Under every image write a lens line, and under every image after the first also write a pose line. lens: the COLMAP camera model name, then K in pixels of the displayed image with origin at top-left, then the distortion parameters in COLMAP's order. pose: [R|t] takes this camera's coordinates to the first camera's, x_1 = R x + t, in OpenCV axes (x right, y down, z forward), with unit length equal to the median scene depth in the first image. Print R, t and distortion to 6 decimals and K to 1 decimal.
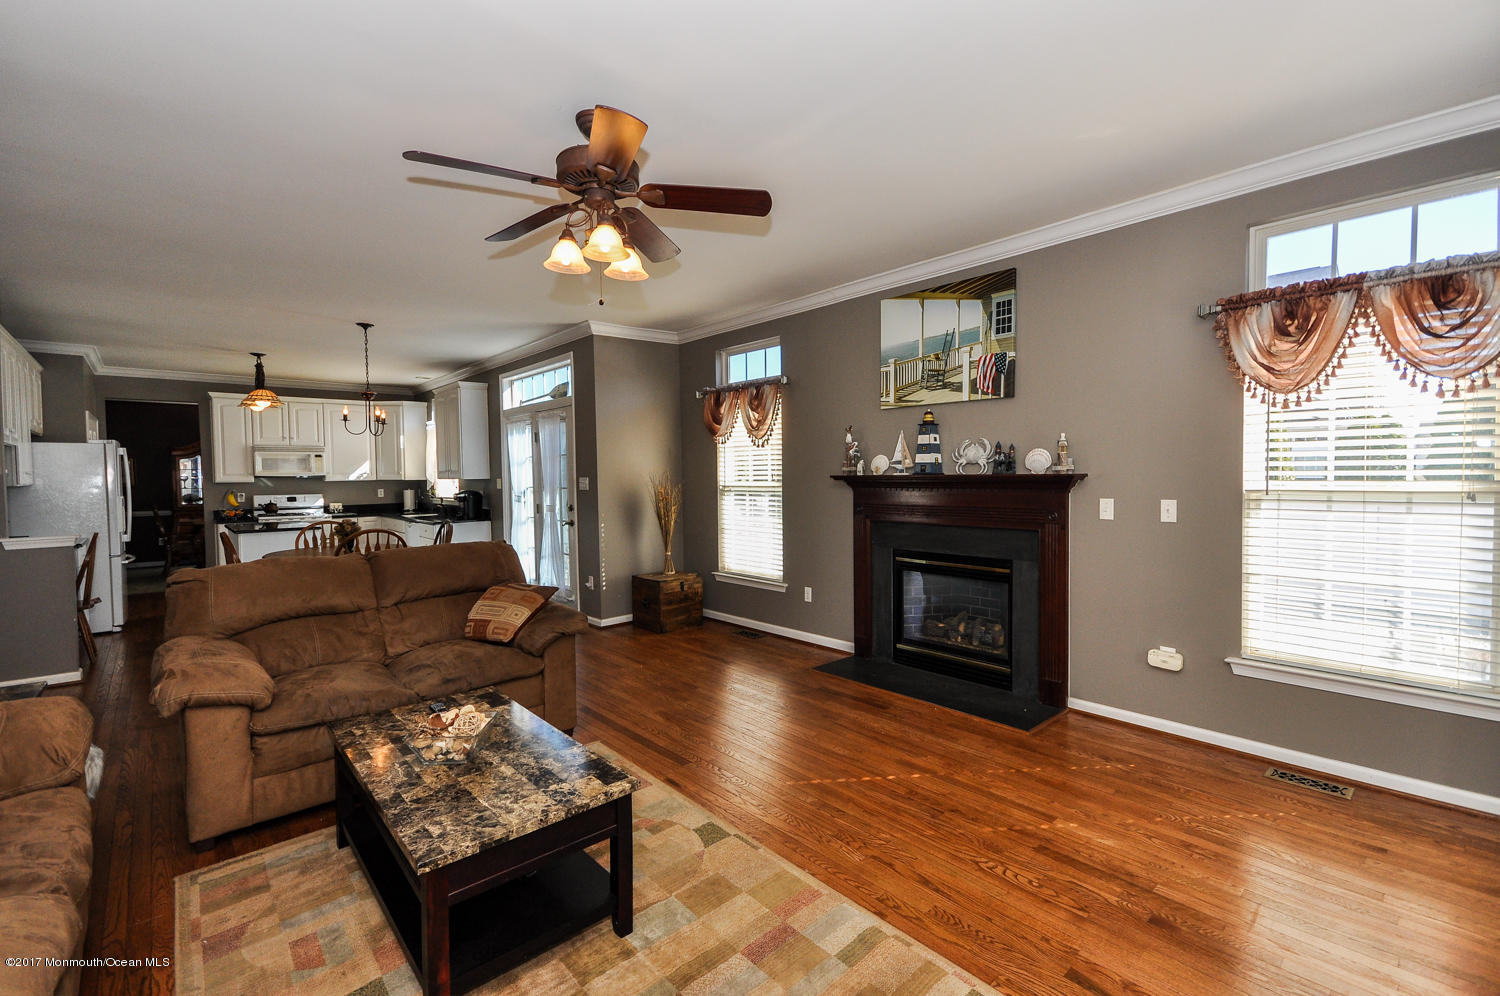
lens RADIAL K [[665.0, 0, 758.4], [0, 665.0, 494.7], [0, 0, 1]] dist [0.012207, -0.004587]
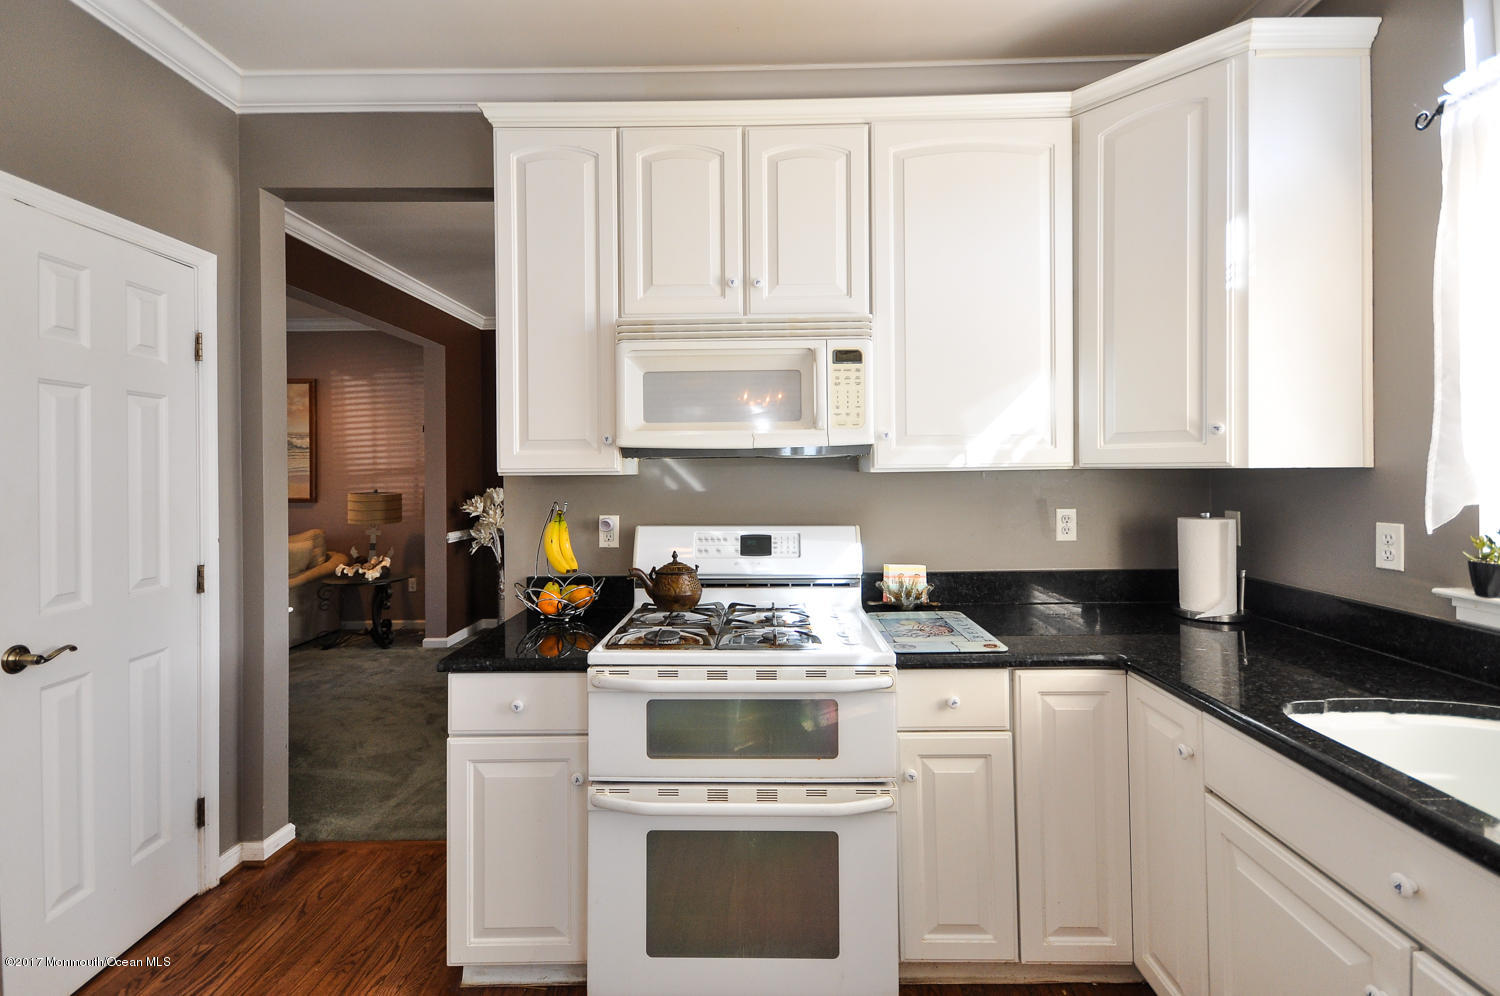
lens RADIAL K [[665.0, 0, 755.0], [0, 665.0, 471.2], [0, 0, 1]] dist [0.012207, -0.004587]
pose [[0.741157, 0.002147, -0.671329, -0.986545], [-0.026082, 0.999332, -0.025599, -0.026462], [0.670825, 0.036483, 0.740717, 1.511313]]
